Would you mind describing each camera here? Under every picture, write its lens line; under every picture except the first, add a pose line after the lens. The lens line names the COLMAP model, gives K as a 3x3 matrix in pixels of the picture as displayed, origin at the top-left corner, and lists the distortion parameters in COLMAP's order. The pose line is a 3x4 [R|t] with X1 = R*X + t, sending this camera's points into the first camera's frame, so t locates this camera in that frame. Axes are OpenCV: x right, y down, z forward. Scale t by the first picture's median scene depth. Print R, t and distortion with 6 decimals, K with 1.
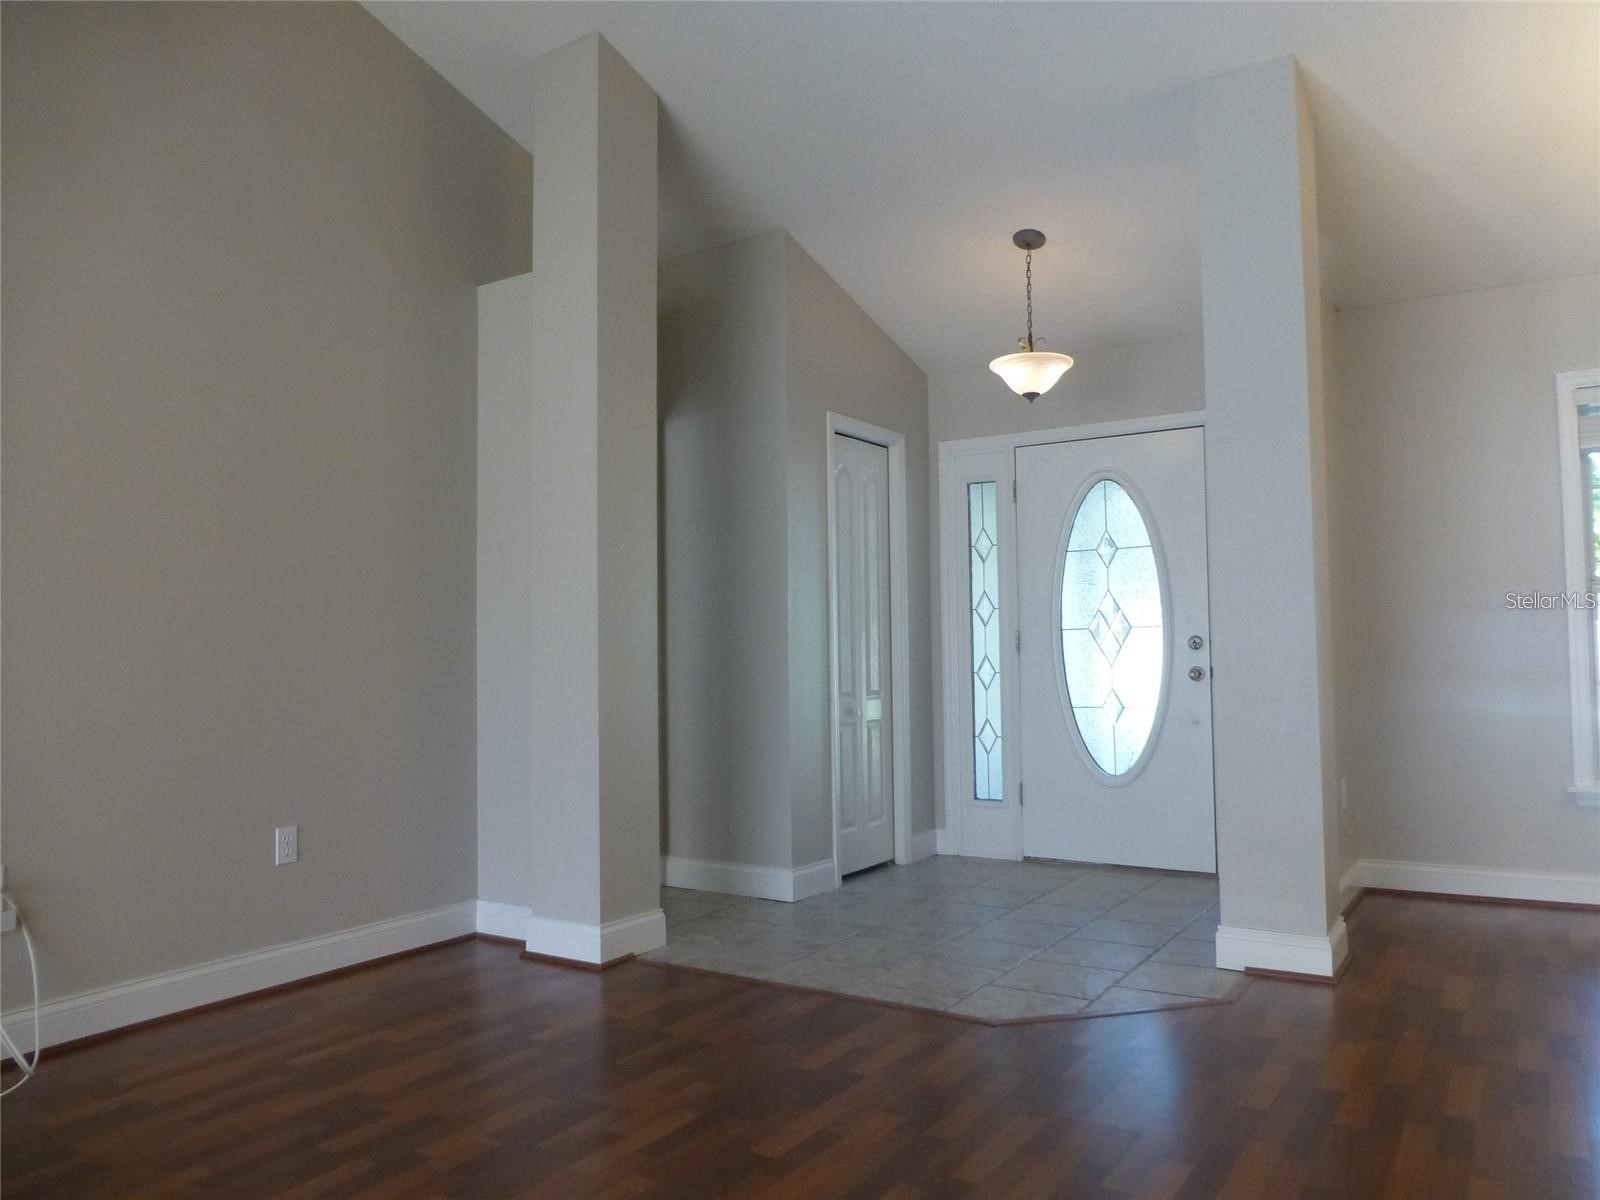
lens RADIAL K [[1171.6, 0, 800.0], [0, 1171.6, 600.0], [0, 0, 1]] dist [0.006510, 0.002217]
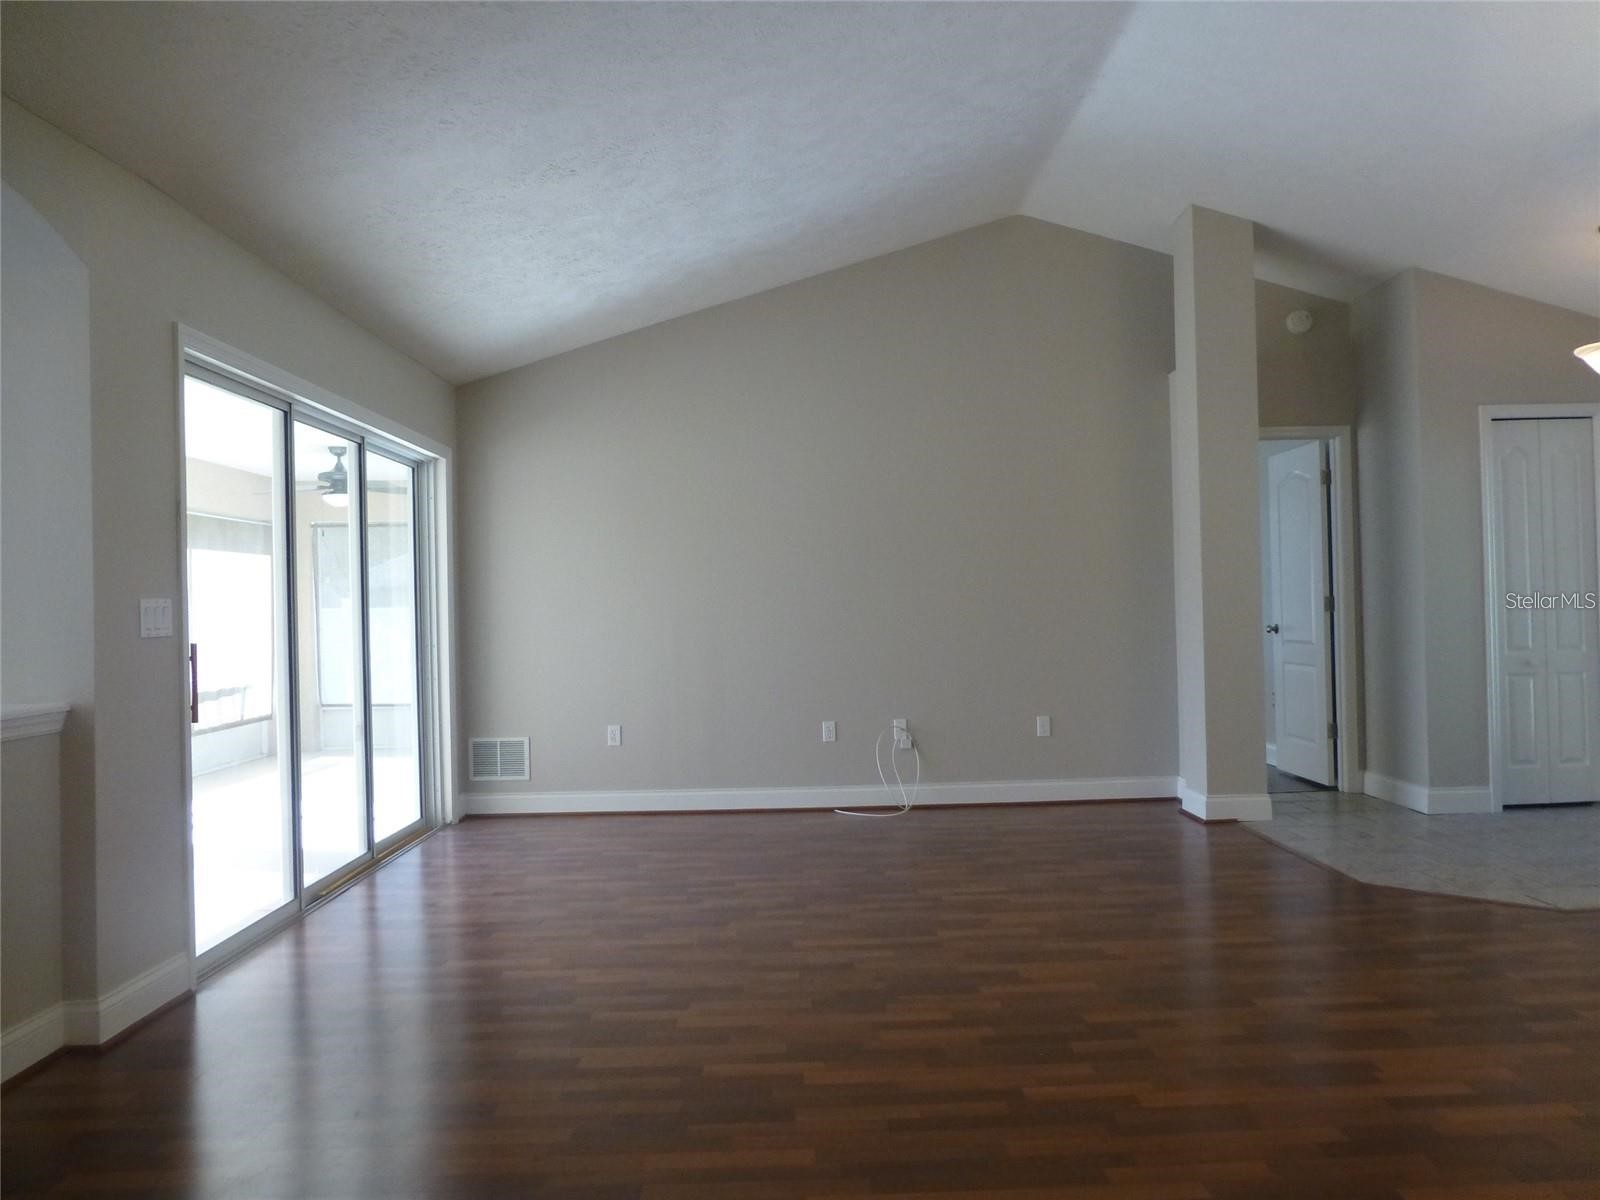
lens RADIAL K [[1171.6, 0, 800.0], [0, 1171.6, 600.0], [0, 0, 1]] dist [0.006510, 0.002217]
pose [[0.543296, -0.008013, -0.839503, 0.769177], [0.061628, 0.997637, 0.030361, -0.053923], [0.837276, -0.068232, 0.542506, -0.245241]]
